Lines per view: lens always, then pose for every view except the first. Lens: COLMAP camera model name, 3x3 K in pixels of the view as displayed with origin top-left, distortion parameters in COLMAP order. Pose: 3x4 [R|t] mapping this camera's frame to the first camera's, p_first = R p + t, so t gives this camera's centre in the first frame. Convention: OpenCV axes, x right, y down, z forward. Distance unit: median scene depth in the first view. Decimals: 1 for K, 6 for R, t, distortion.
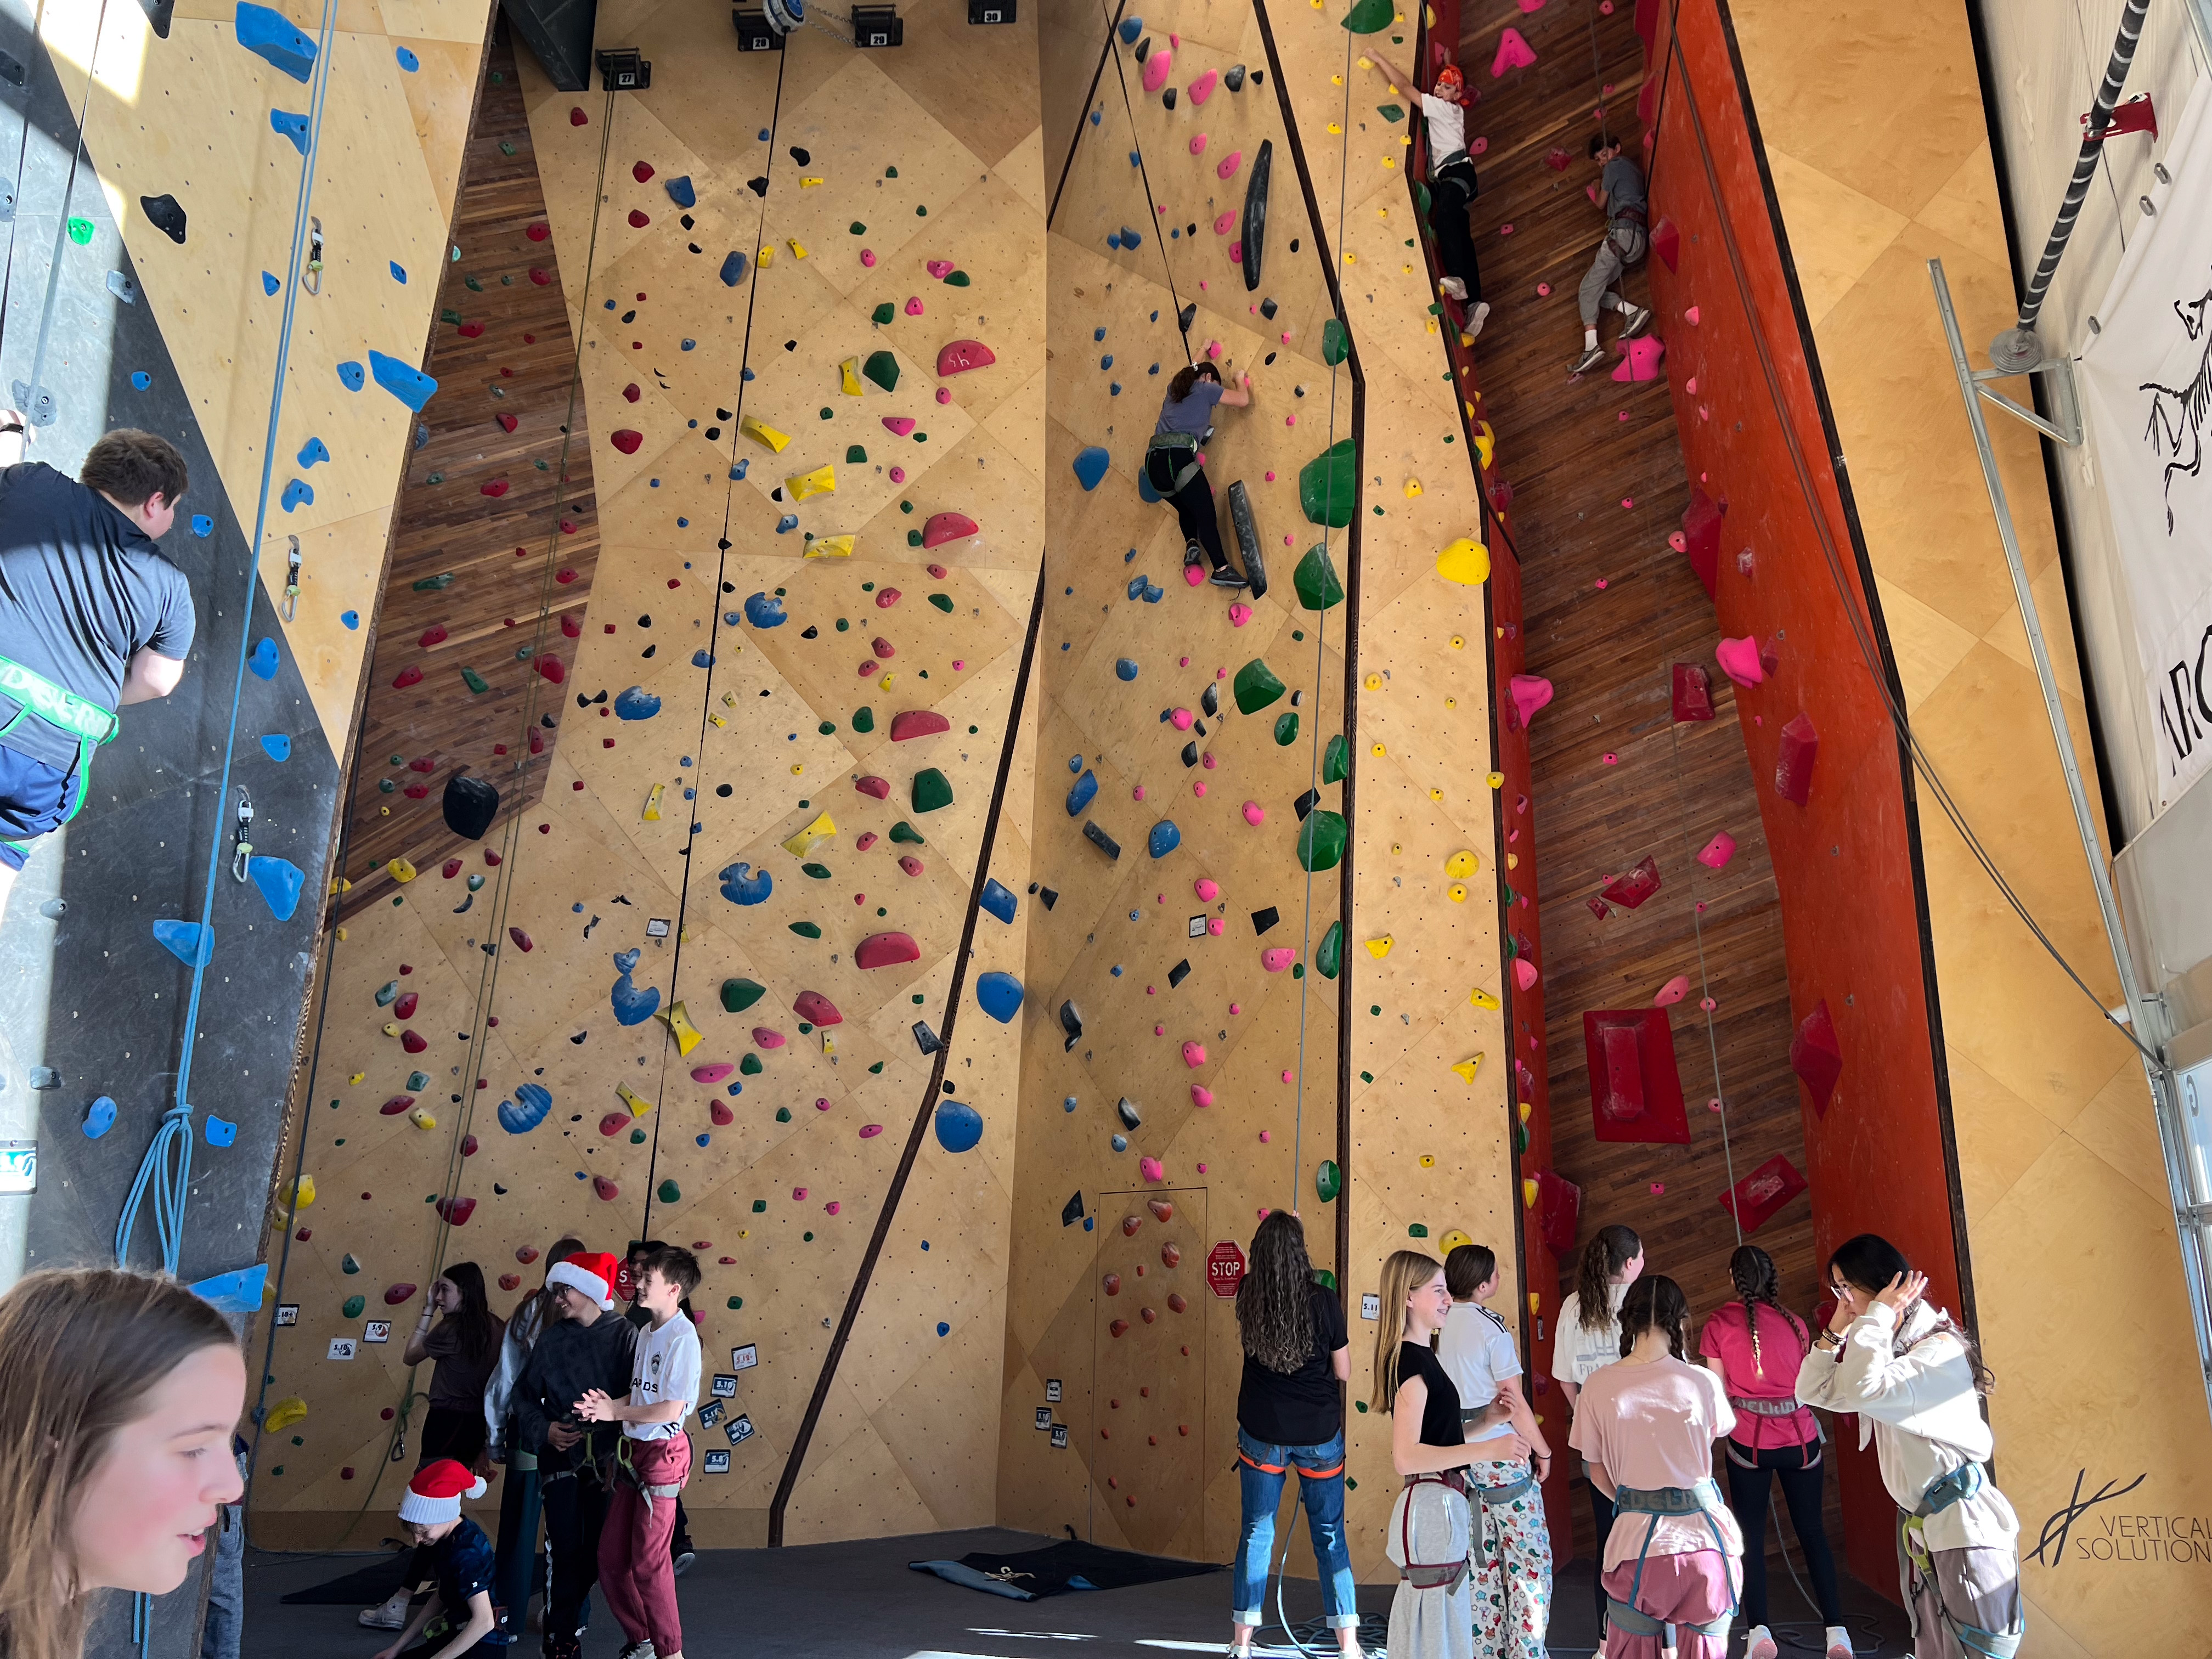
lens RADIAL K [[1643.2, 0, 1117.8], [0, 1643.2, 832.5], [0, 0, 1]] dist [0.059599, -0.064835]
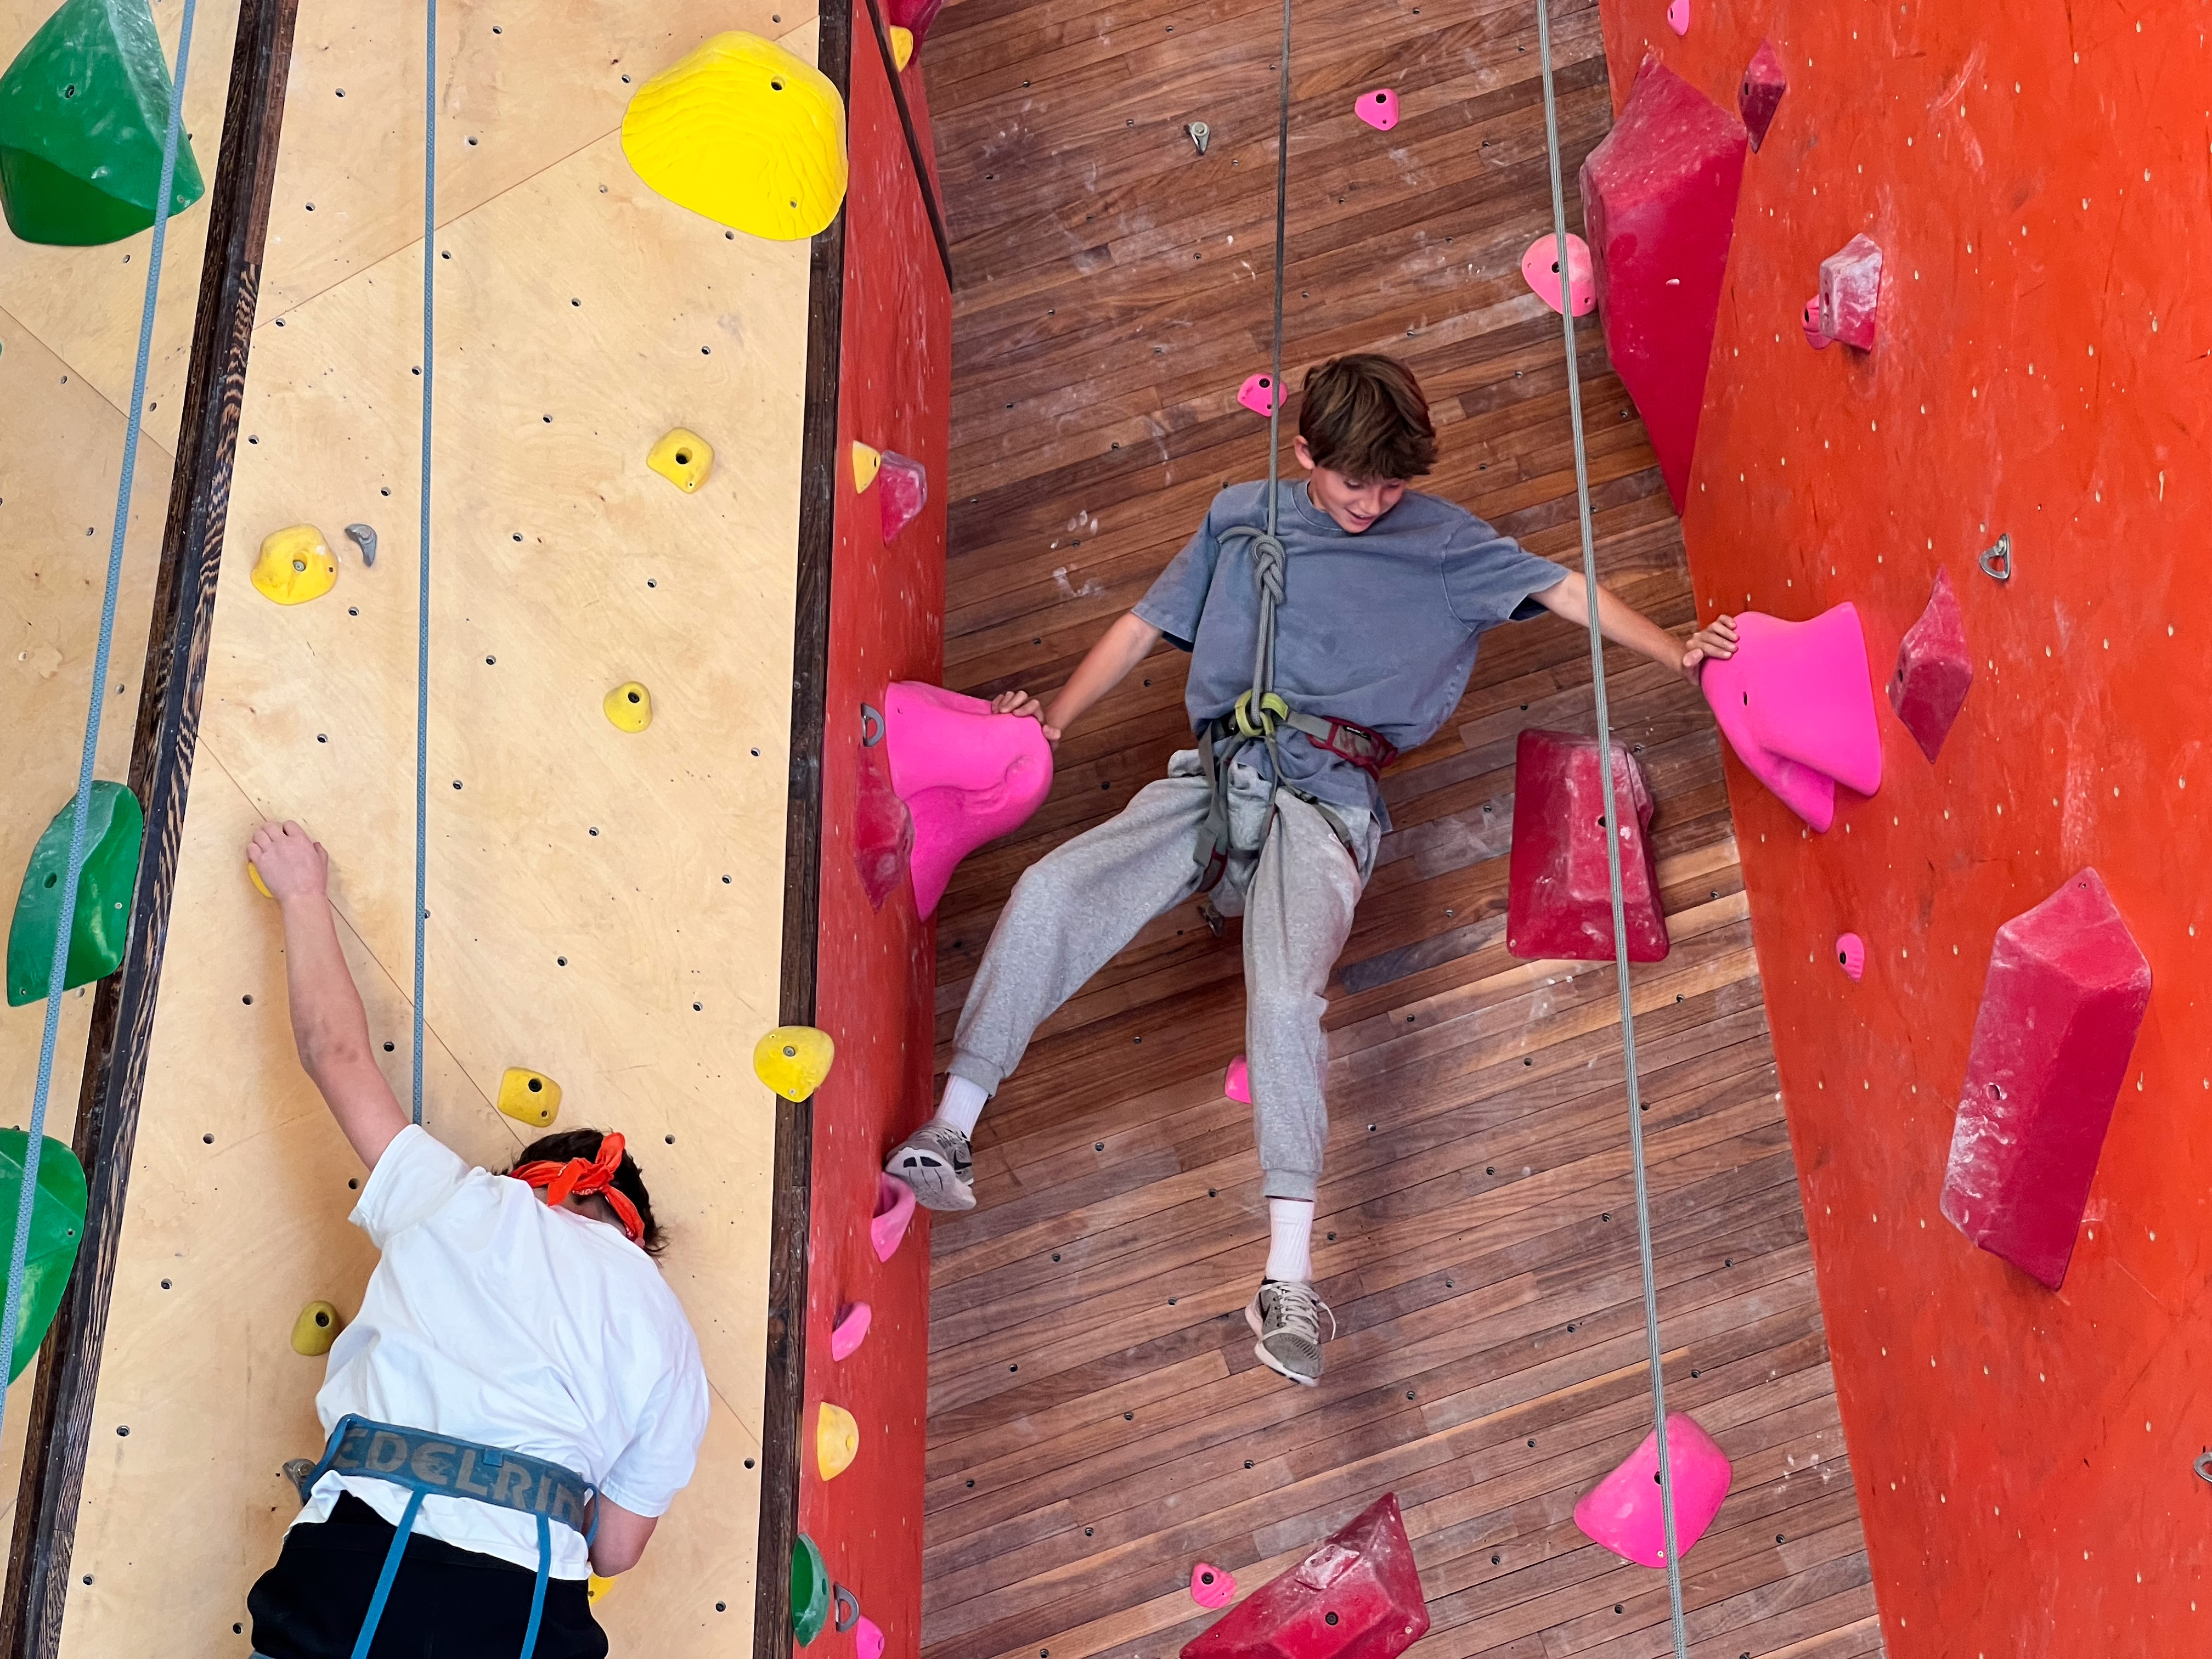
lens RADIAL K [[4767.9, 0, 1106.0], [0, 4767.9, 829.5], [0, 0, 1]] dist [0.123216, 0.486801]
pose [[0.950741, 0.126644, 0.282935, 0.078752], [-0.074133, 0.979143, -0.189167, 0.053996], [-0.300990, 0.158874, 0.940300, 0.358230]]
